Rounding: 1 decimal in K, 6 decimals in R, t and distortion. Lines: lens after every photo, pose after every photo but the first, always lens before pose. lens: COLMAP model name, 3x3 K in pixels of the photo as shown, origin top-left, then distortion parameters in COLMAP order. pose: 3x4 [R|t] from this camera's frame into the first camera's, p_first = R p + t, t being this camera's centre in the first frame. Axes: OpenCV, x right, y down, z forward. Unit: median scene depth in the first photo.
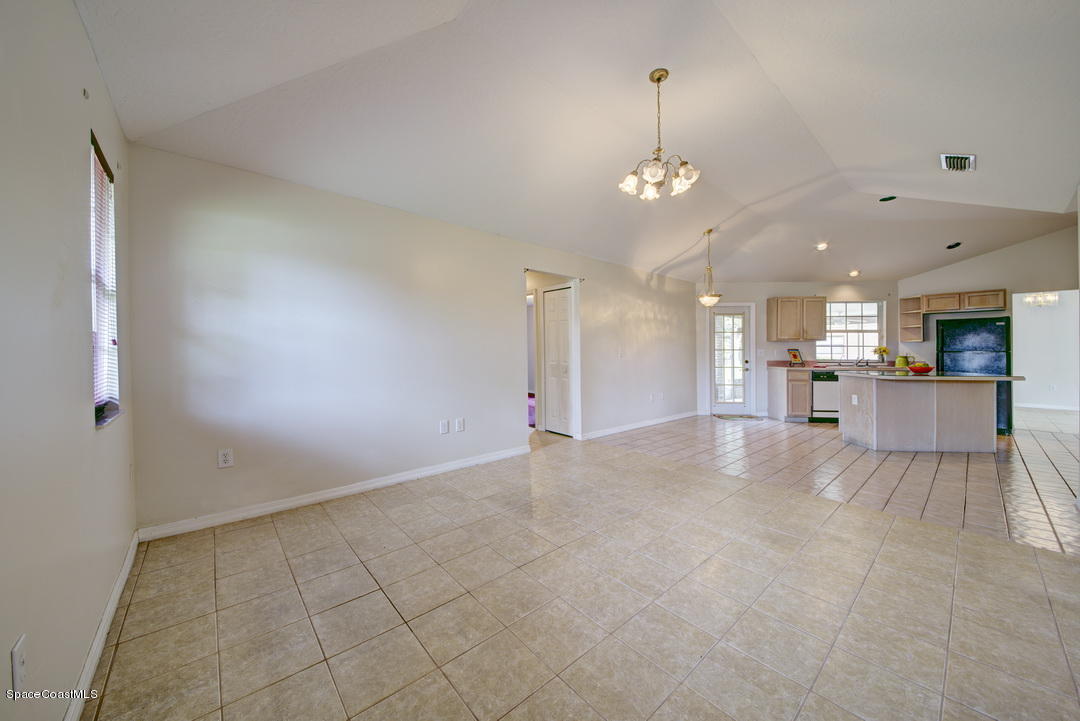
lens RADIAL K [[376.4, 0, 536.7], [0, 376.4, 355.8], [0, 0, 1]] dist [0.029446, 0.000028]
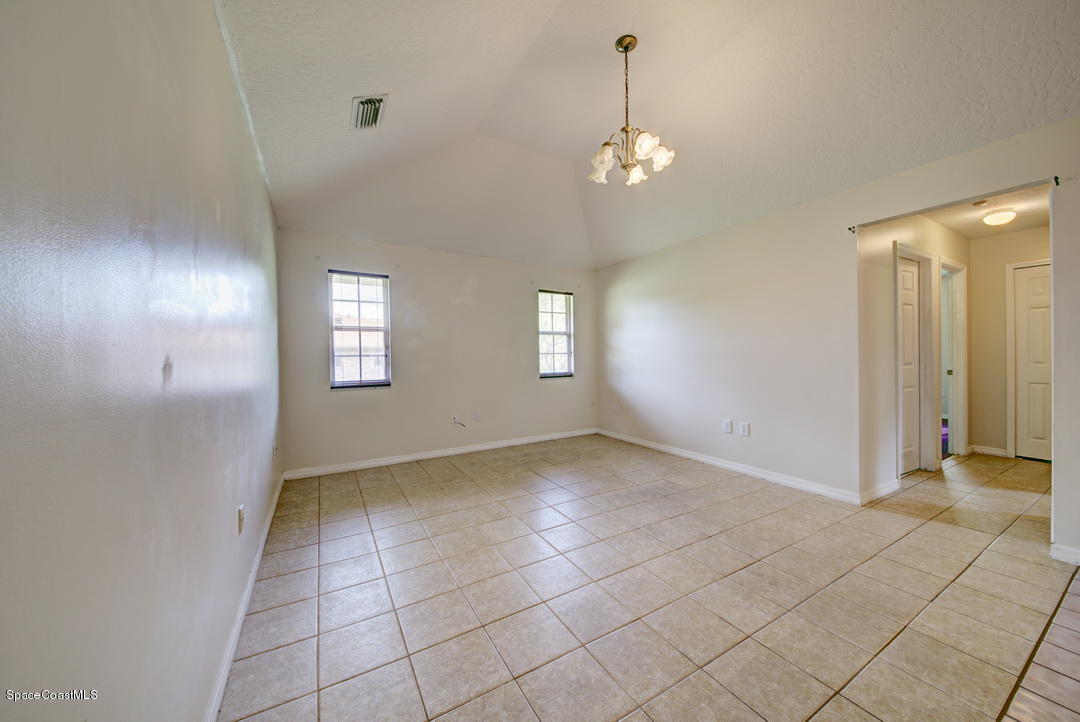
lens RADIAL K [[376.4, 0, 536.7], [0, 376.4, 356.3], [0, 0, 1]] dist [0.029446, 0.000028]
pose [[-0.188917, 0.007981, -0.981961, 1.050168], [0.002524, 0.999968, 0.007642, -0.018326], [0.981990, -0.001035, -0.188932, 0.797007]]
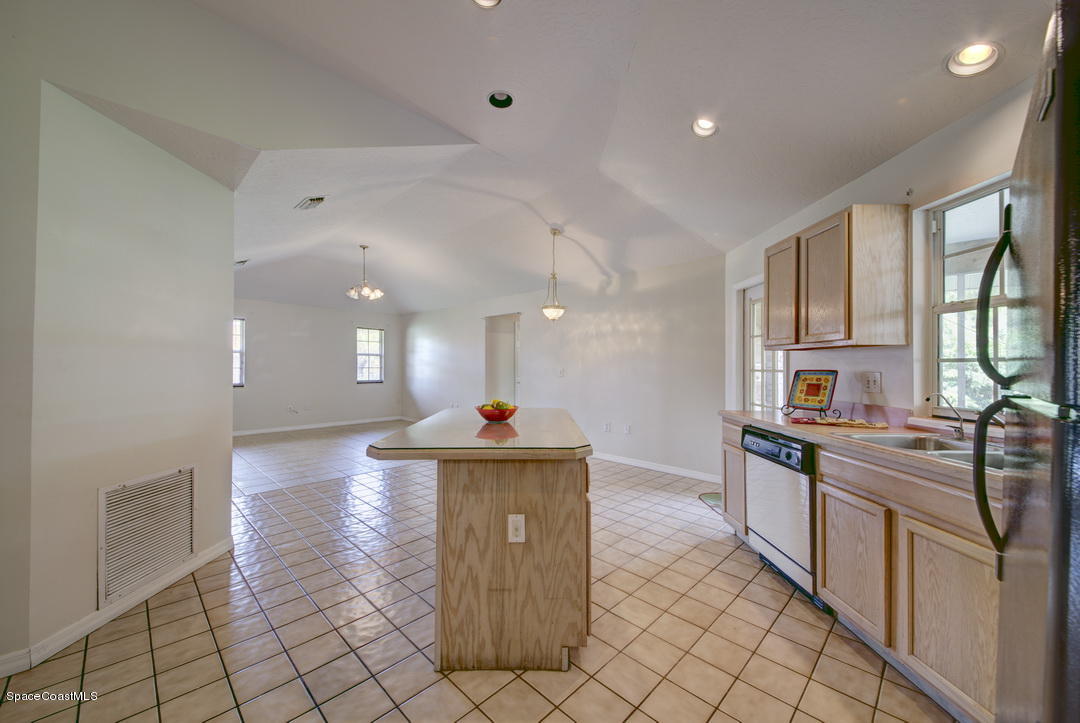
lens RADIAL K [[406.1, 0, 540.0], [0, 406.1, 361.5], [0, 0, 1]] dist [0.030977, 0.000019]
pose [[0.070633, -0.010836, -0.997444, 2.292715], [-0.012140, 0.999858, -0.011721, -0.043851], [0.997429, 0.012937, 0.070491, 1.548038]]
